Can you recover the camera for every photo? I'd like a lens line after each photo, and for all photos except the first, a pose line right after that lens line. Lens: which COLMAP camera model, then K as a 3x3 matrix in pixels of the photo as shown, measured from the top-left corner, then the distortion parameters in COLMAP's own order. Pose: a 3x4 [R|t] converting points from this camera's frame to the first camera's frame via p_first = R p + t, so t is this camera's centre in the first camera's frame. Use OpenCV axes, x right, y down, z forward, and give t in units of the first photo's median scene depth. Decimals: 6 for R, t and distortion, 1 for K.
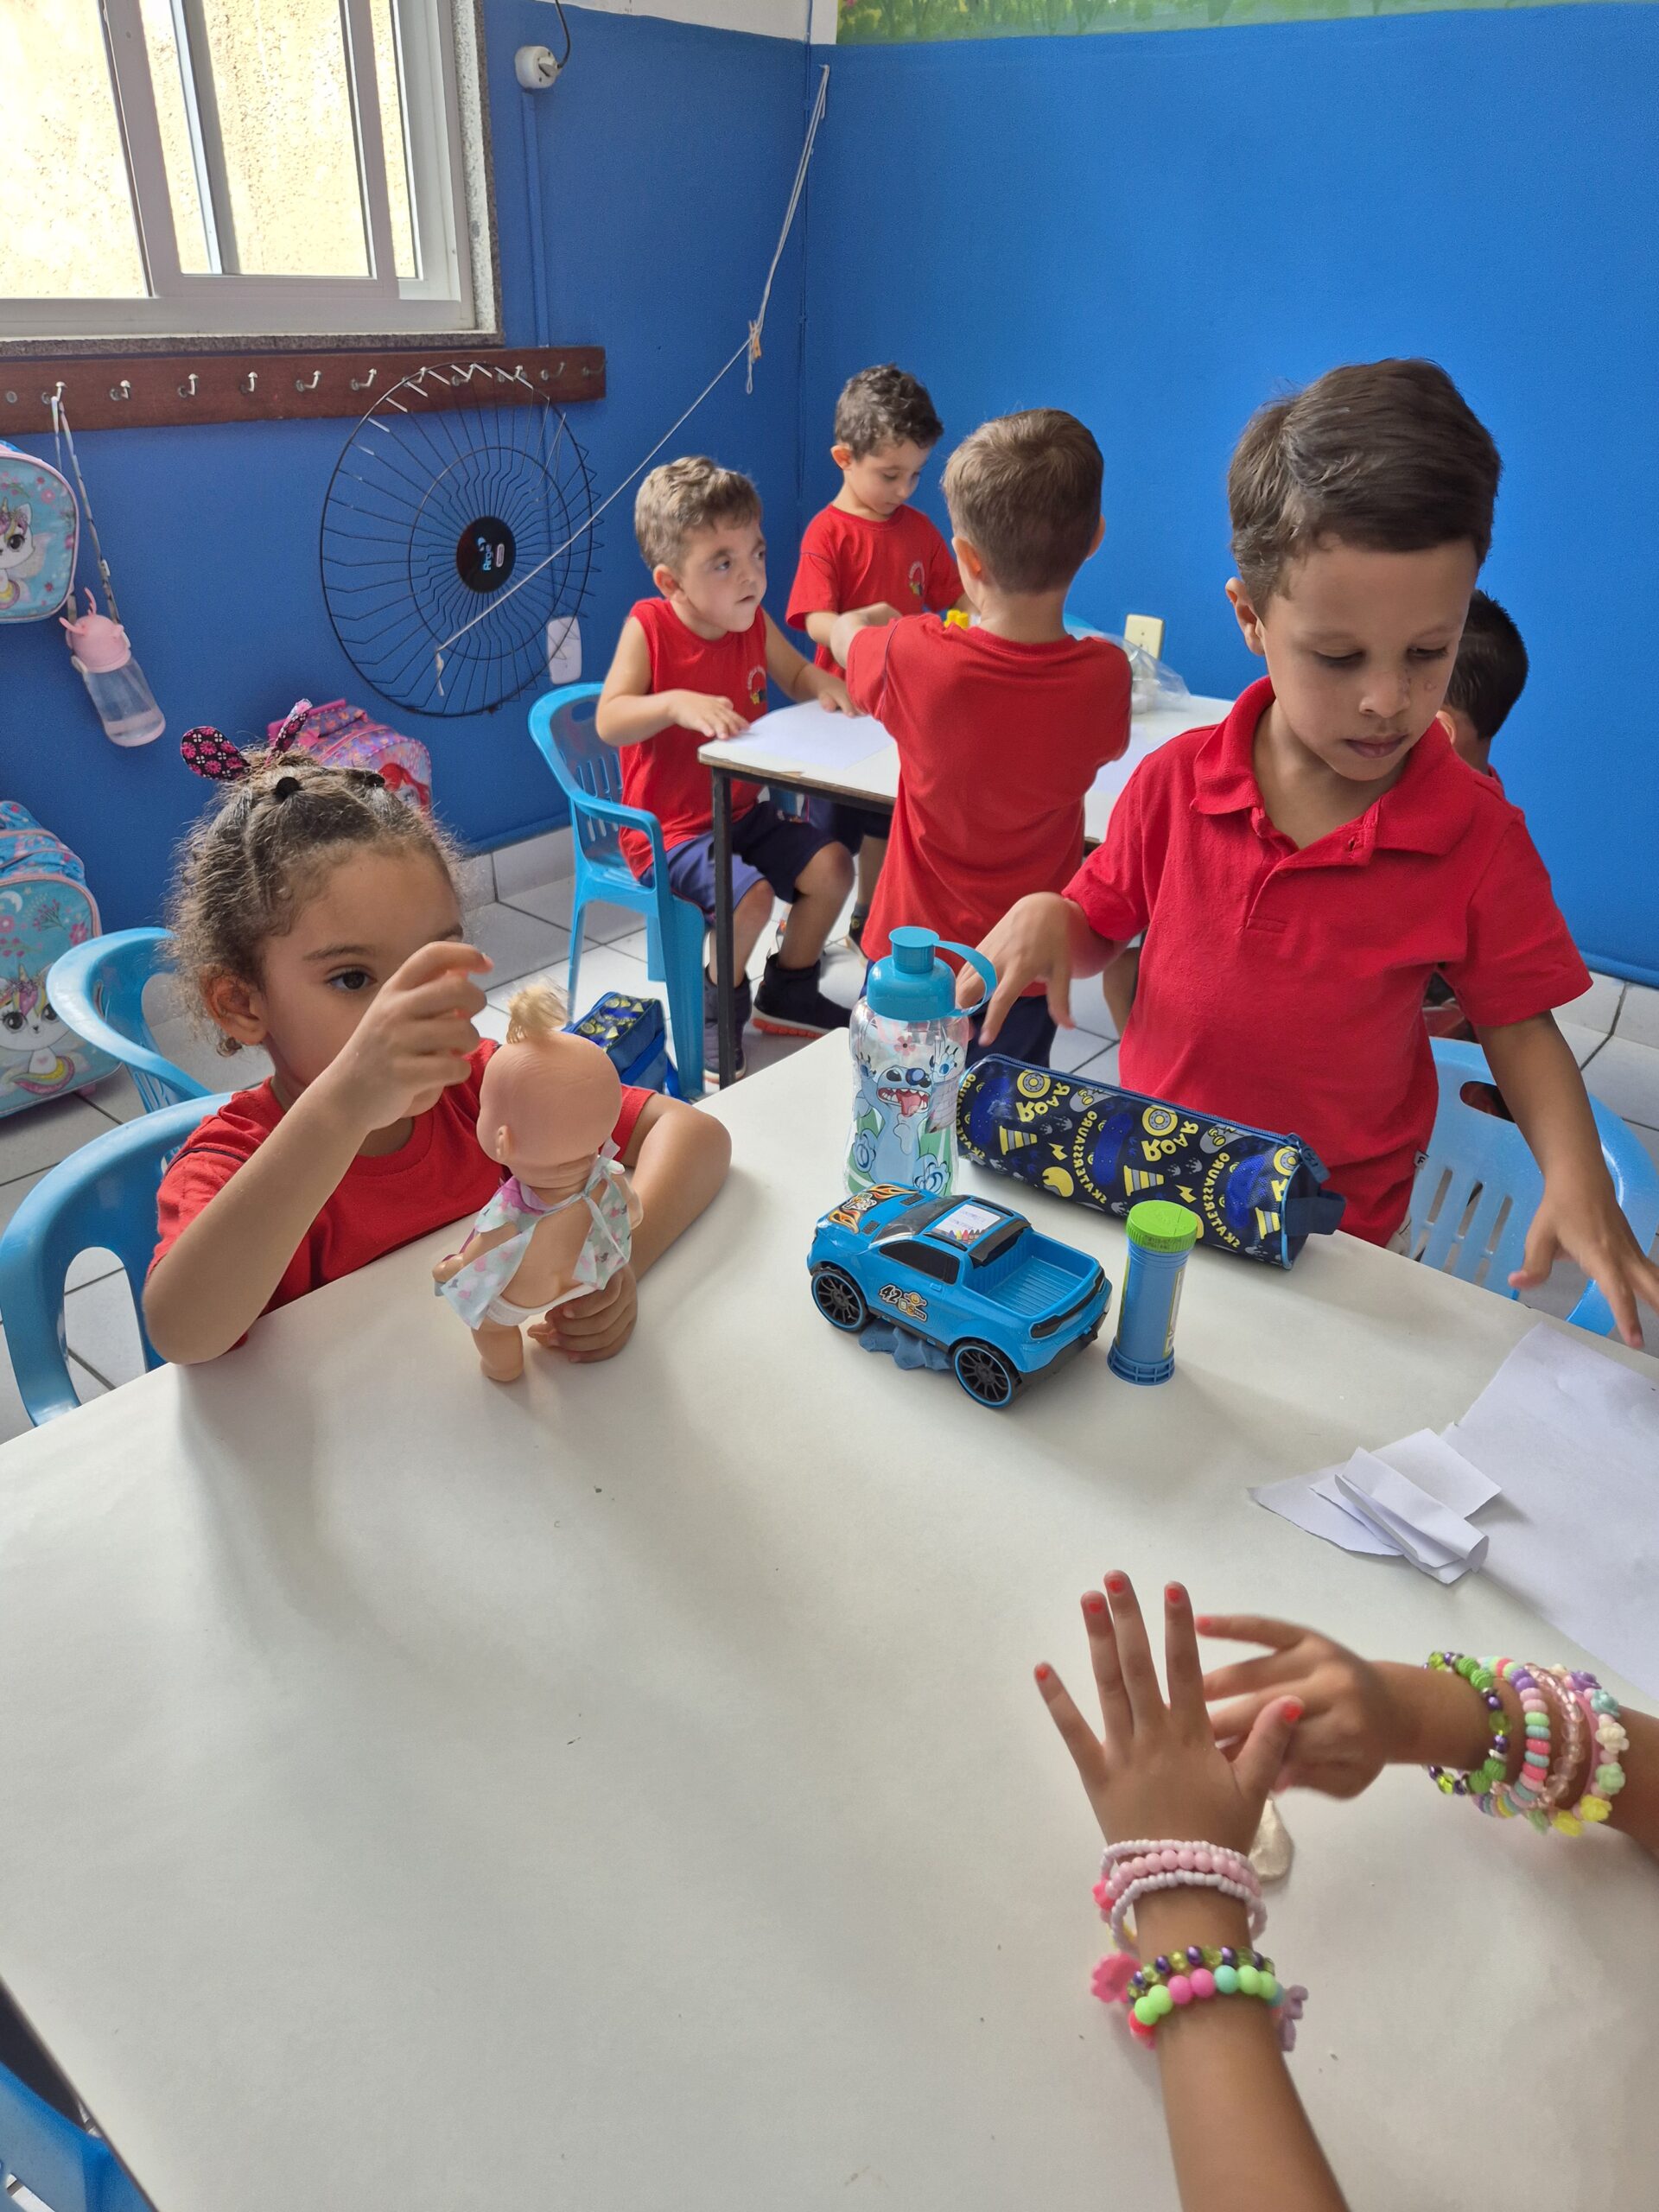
lens RADIAL K [[1477.6, 0, 829.5], [0, 1477.6, 1106.0], [0, 0, 1]] dist [-0.002333, -0.001482]
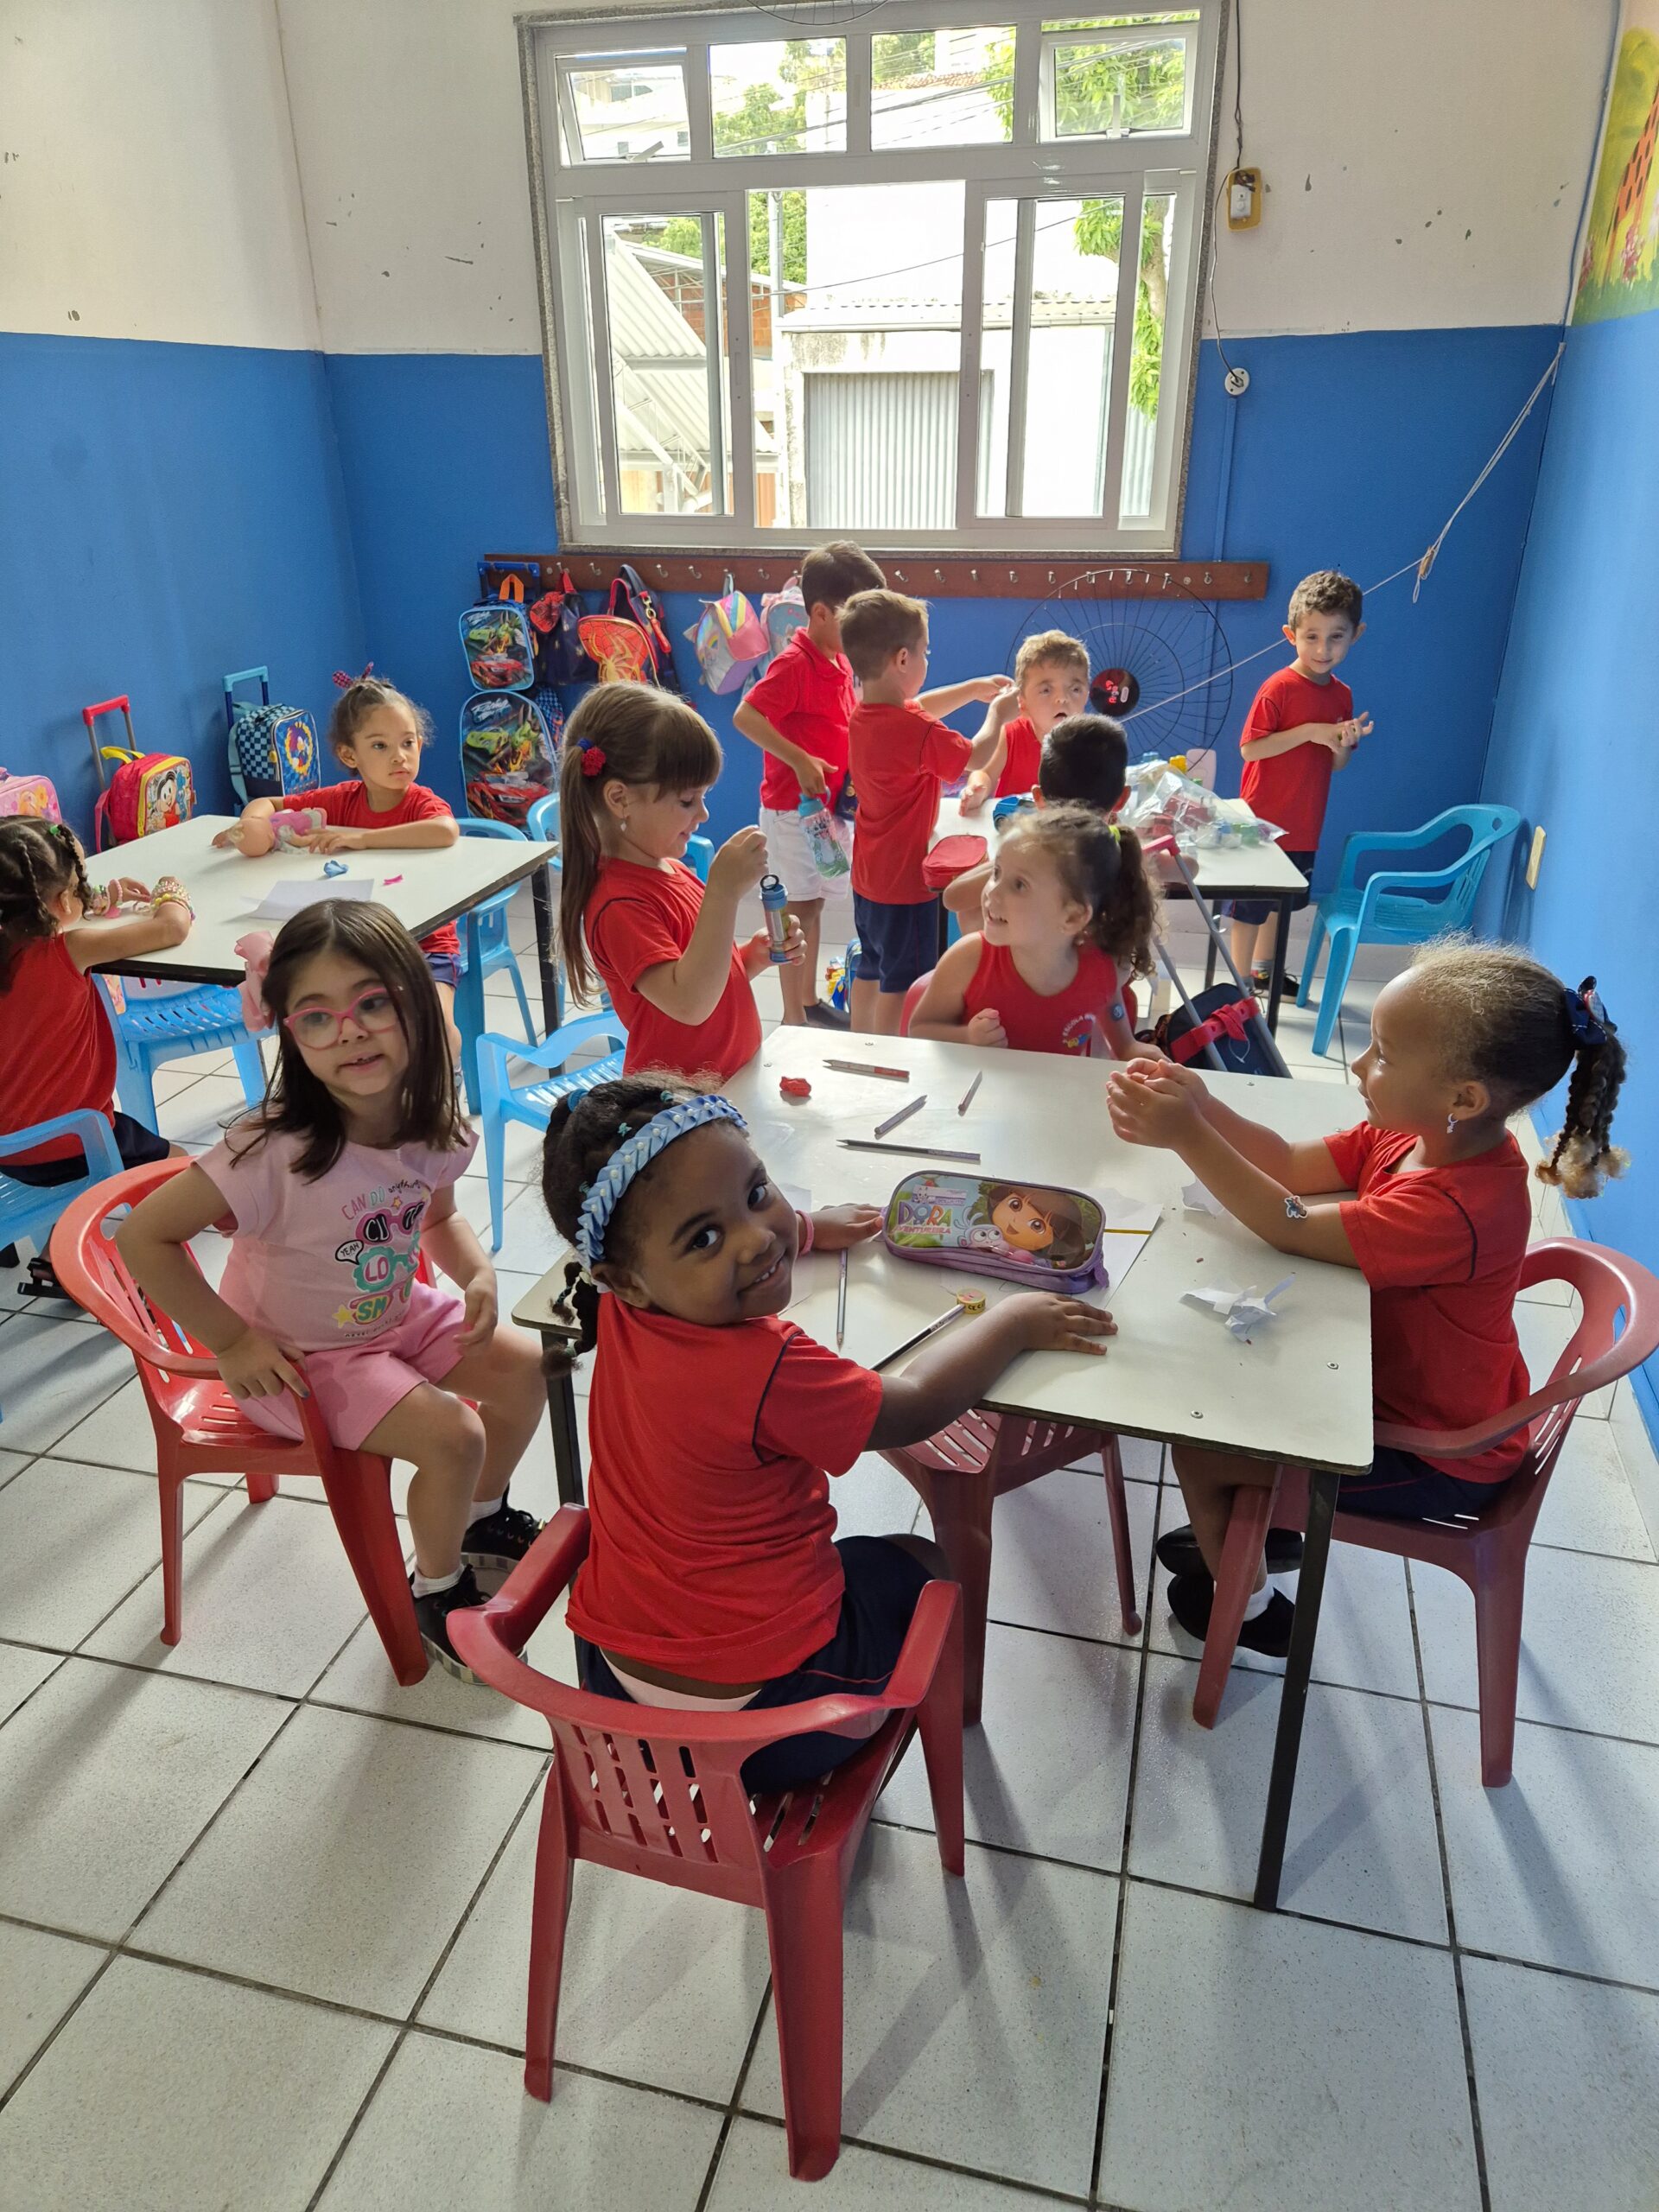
lens RADIAL K [[1477.6, 0, 829.5], [0, 1477.6, 1106.0], [0, 0, 1]] dist [-0.002333, -0.001482]
pose [[0.420985, 0.340893, -0.840574, 0.693657], [-0.428229, 0.891614, 0.147122, -0.066735], [0.799620, 0.298022, 0.521336, 0.081345]]
